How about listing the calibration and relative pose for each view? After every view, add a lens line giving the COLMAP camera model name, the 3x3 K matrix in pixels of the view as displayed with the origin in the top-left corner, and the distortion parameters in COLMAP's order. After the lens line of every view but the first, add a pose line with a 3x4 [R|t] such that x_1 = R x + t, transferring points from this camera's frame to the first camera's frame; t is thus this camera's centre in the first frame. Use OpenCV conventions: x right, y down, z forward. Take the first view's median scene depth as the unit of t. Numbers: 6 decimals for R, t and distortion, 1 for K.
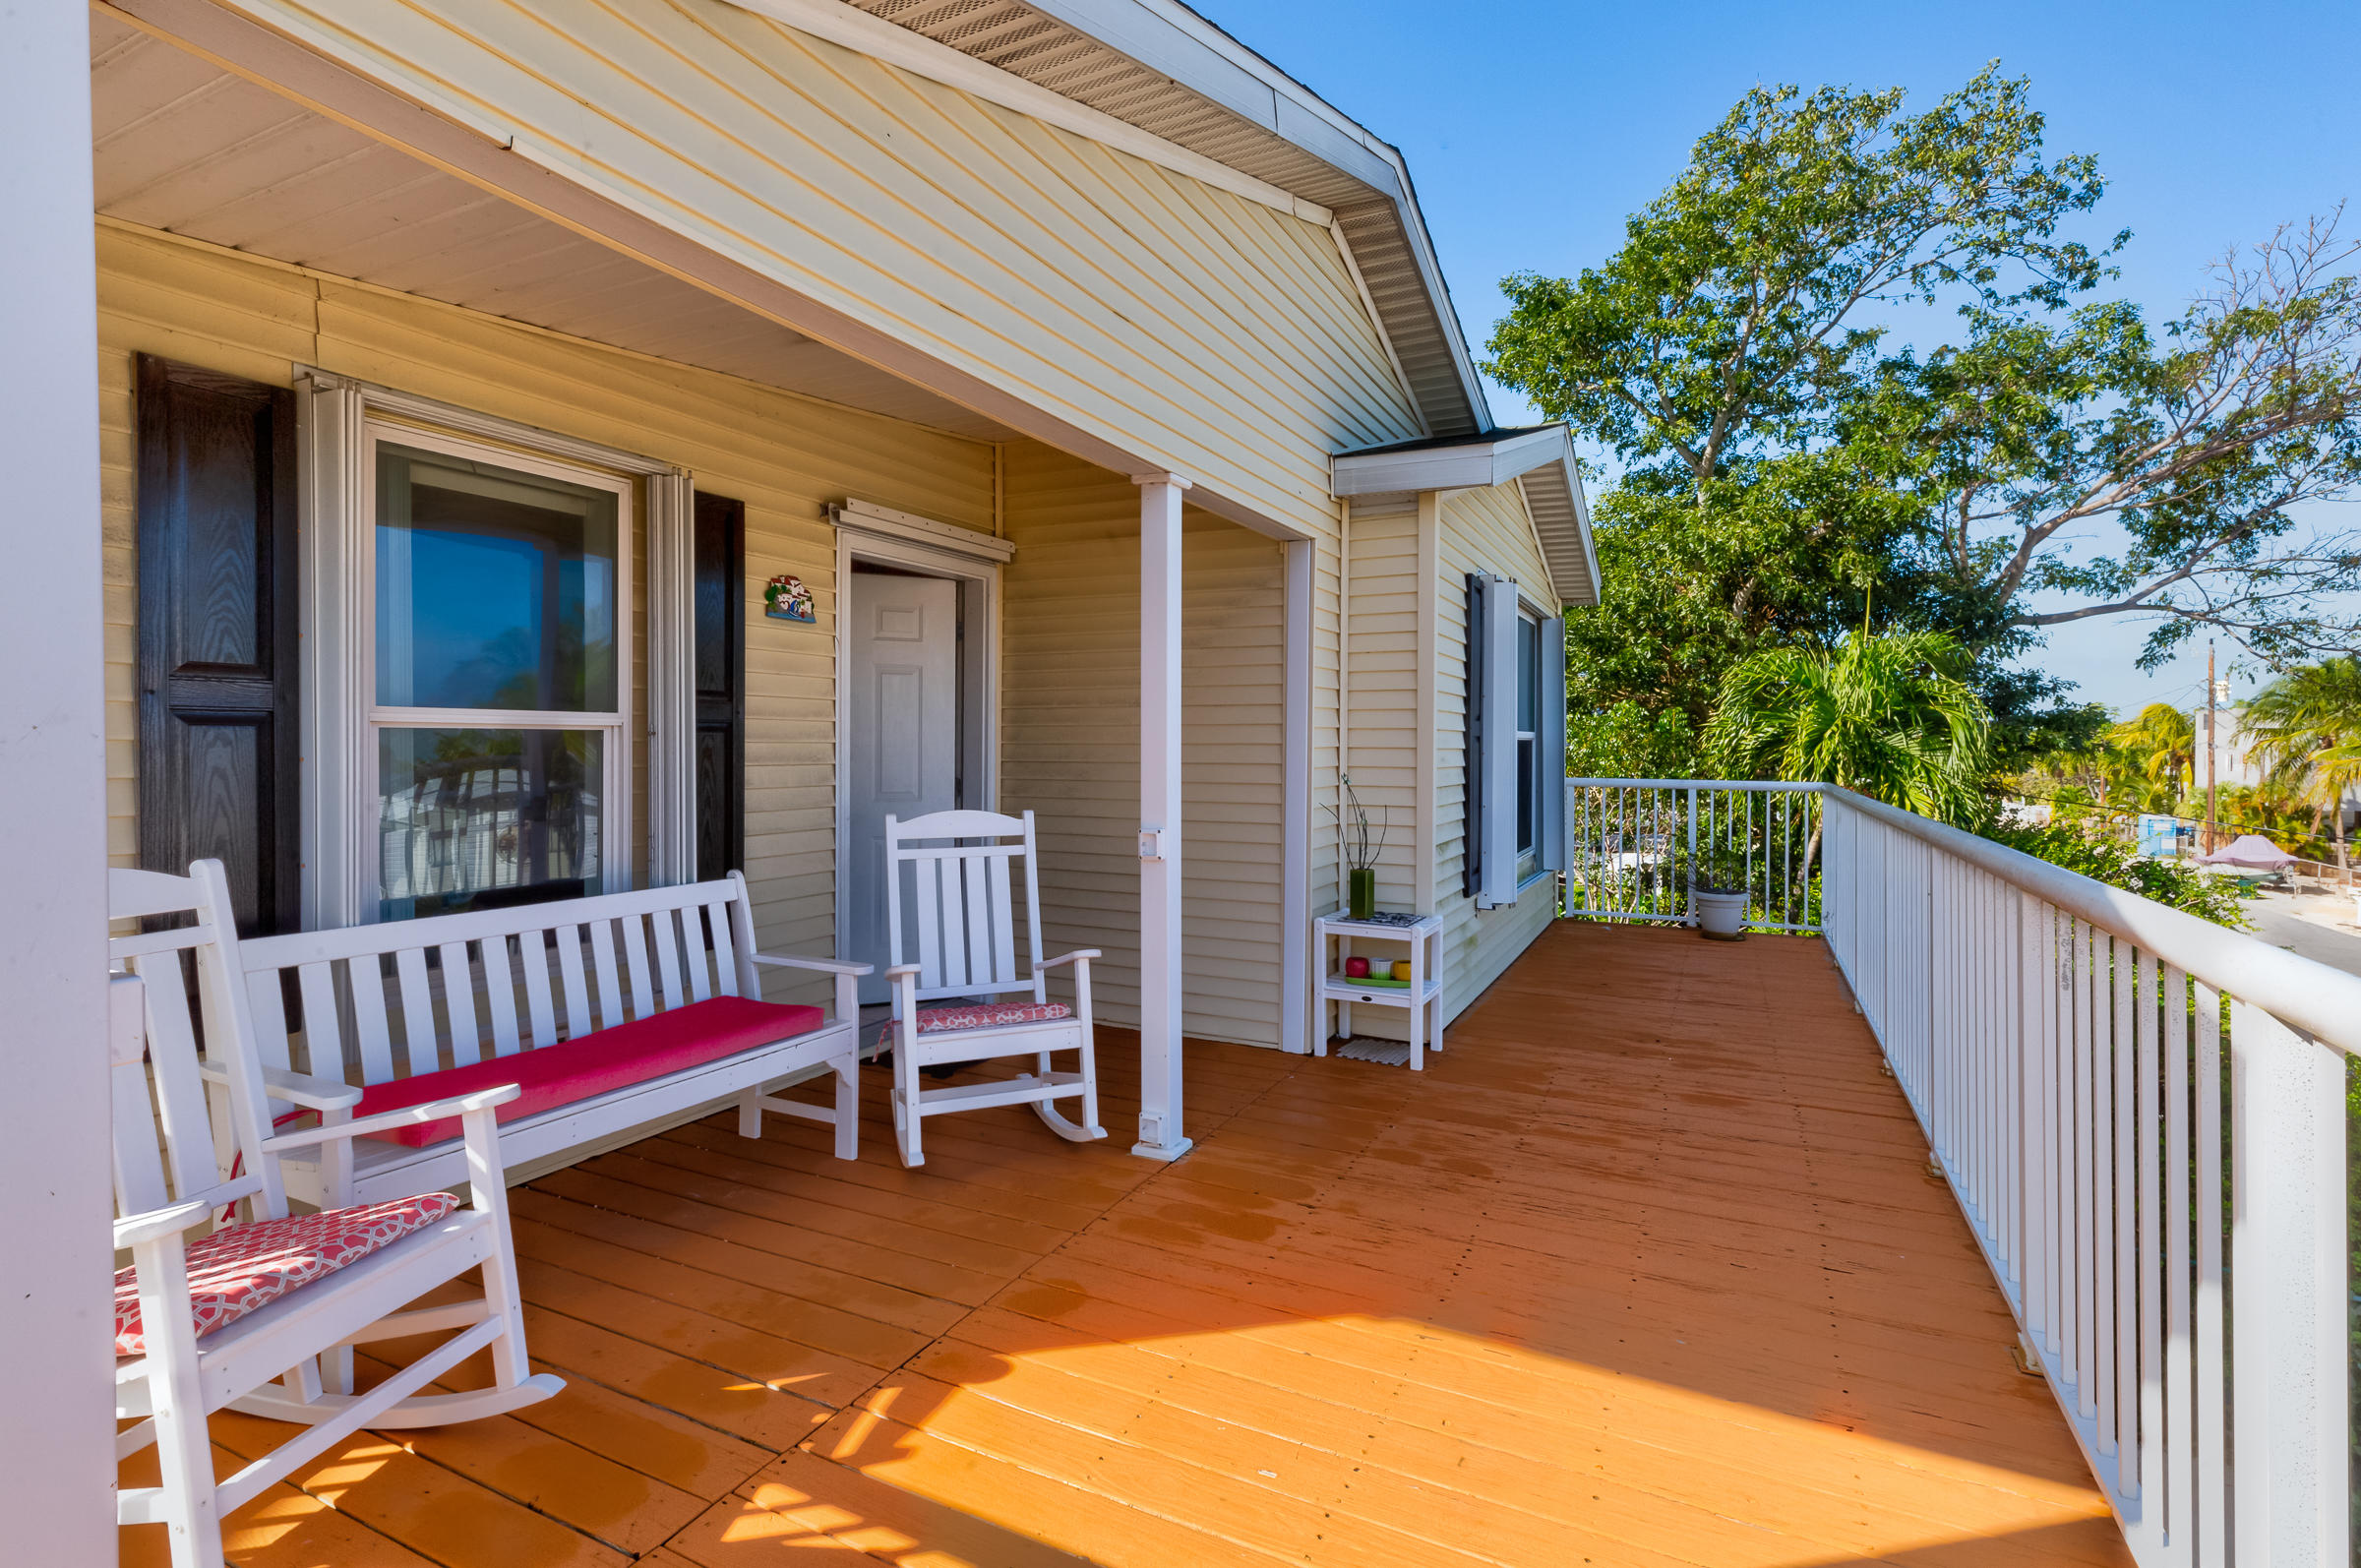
lens RADIAL K [[1087.0, 0, 1177.1], [0, 1087.0, 750.8], [0, 0, 1]] dist [0.001592, -0.000552]
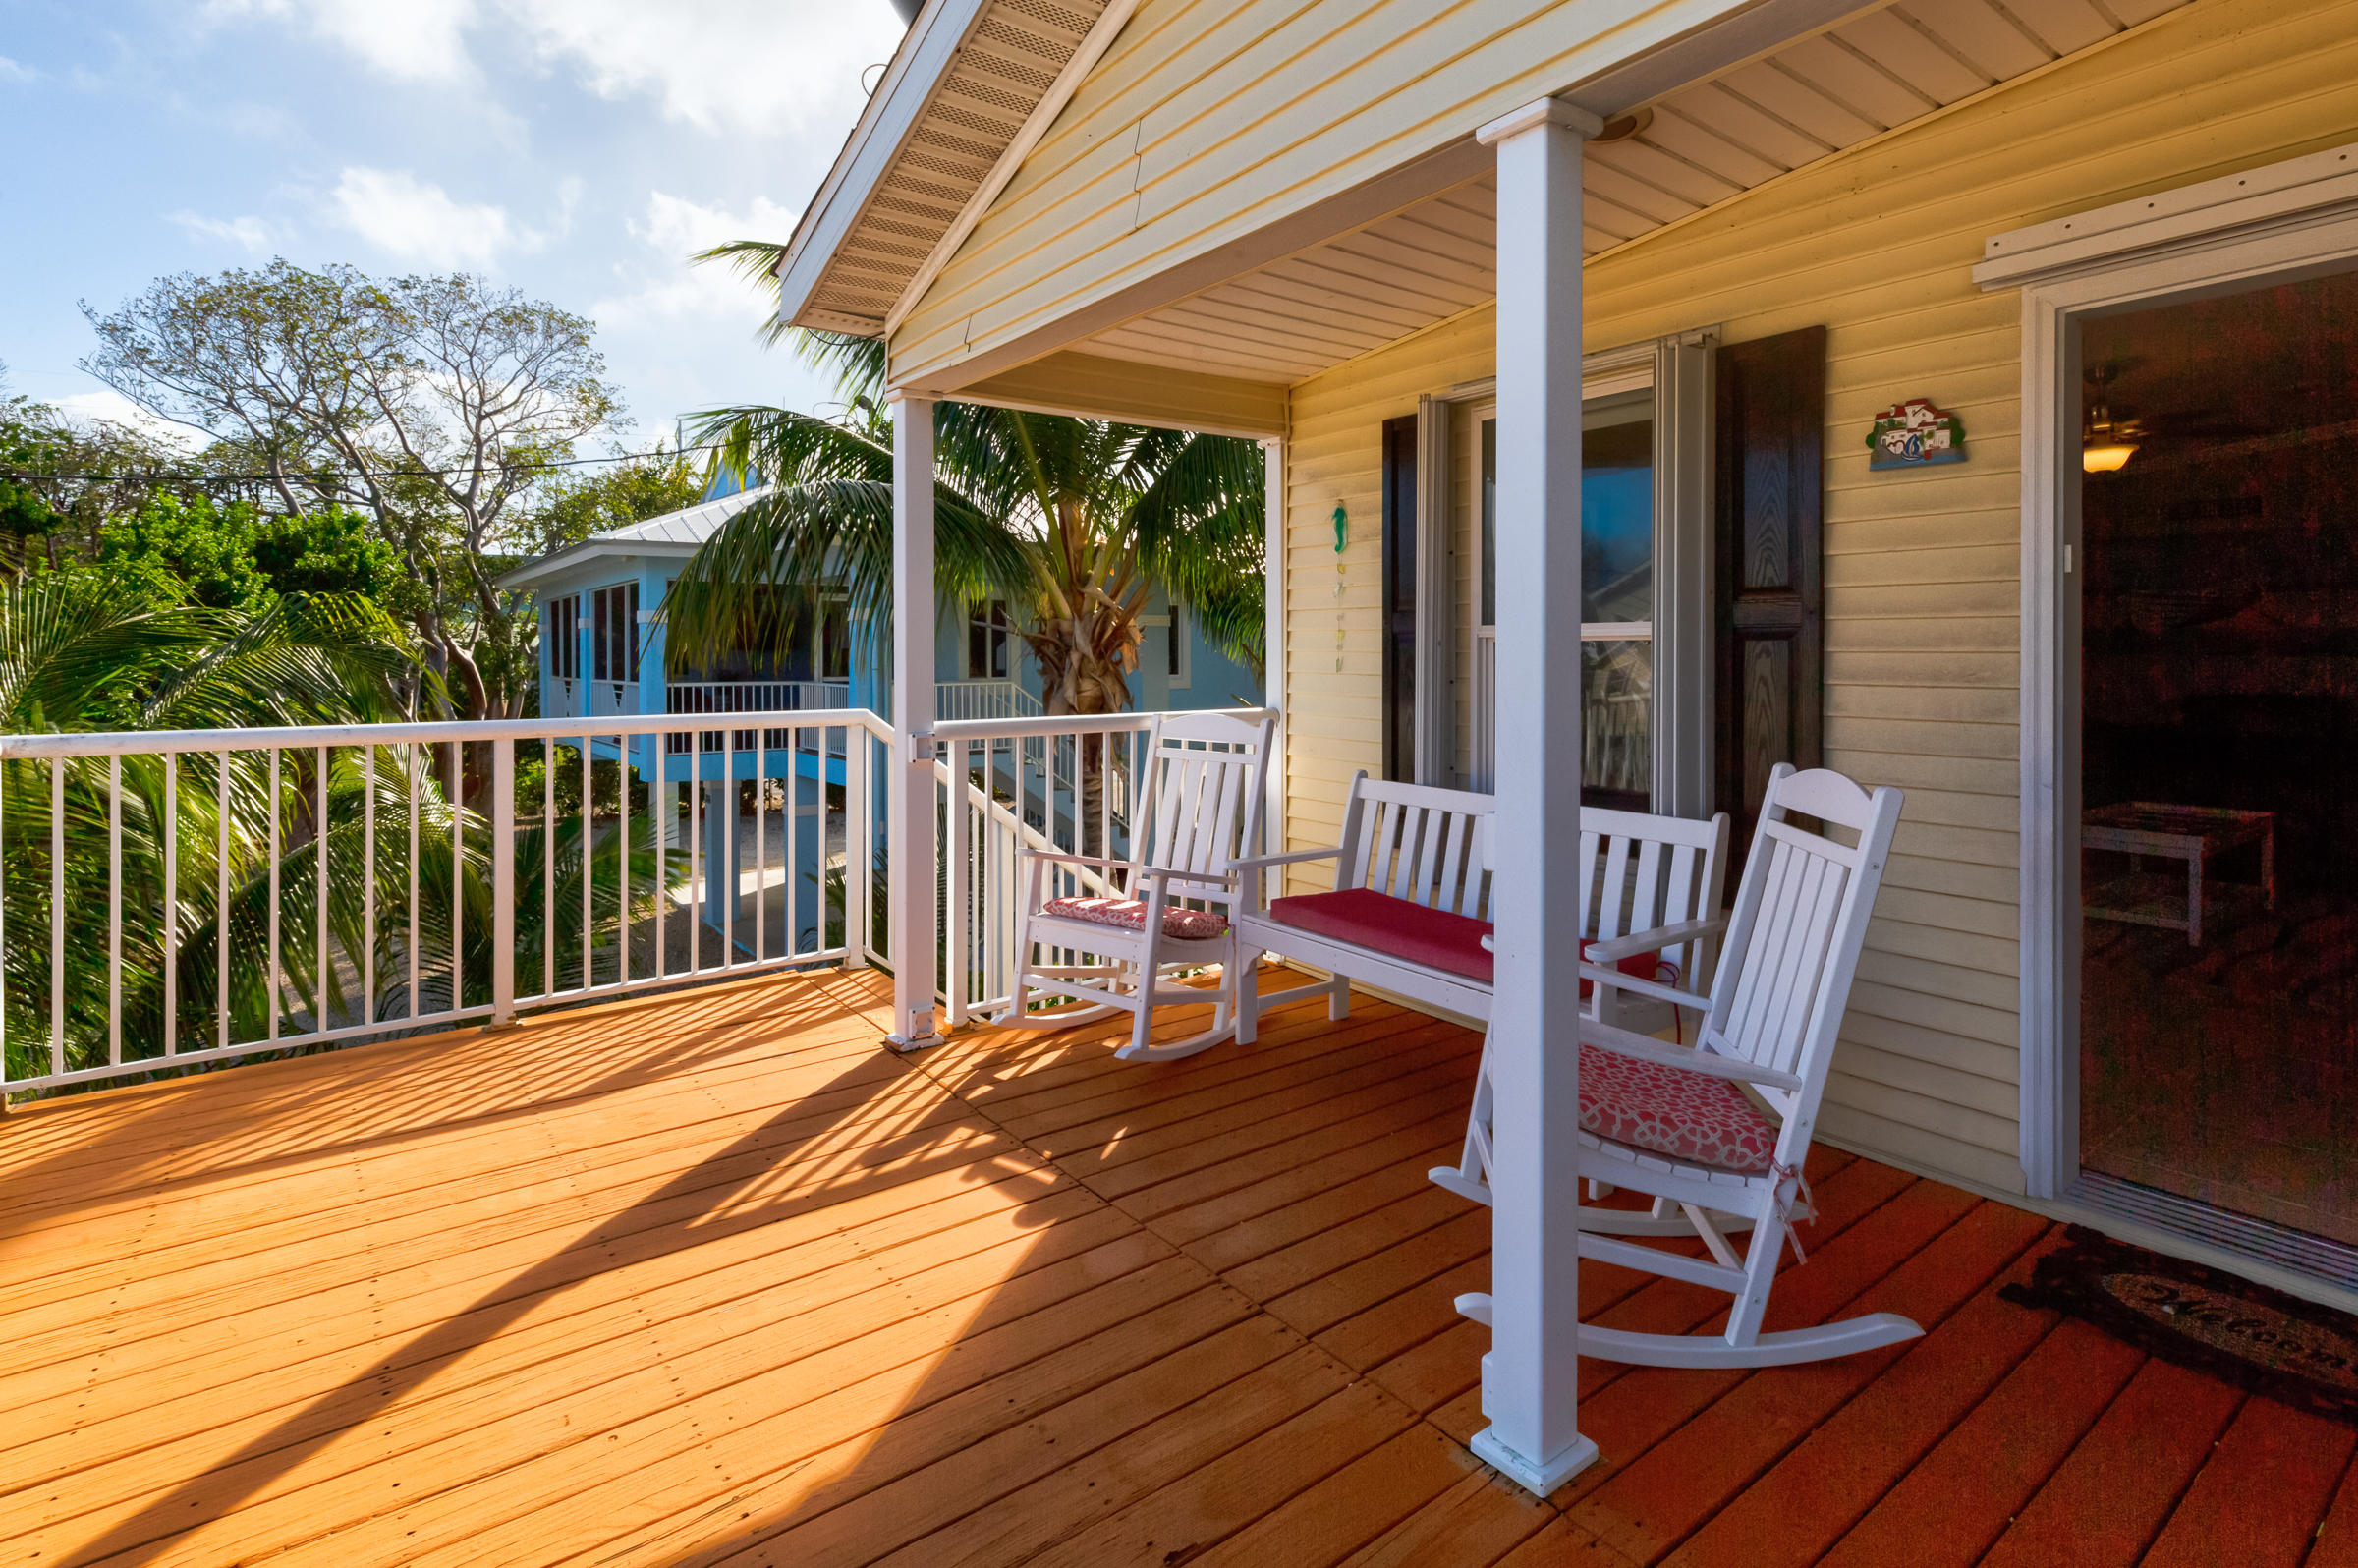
lens RADIAL K [[1160.3, 0, 1271.9], [0, 1160.3, 653.9], [0, 0, 1]] dist [0.028157, 0.000197]
pose [[-0.395666, -0.003550, -0.918388, 0.614220], [-0.007120, 0.999974, -0.000798, -0.004385], [0.918367, 0.006223, -0.395681, 1.256299]]
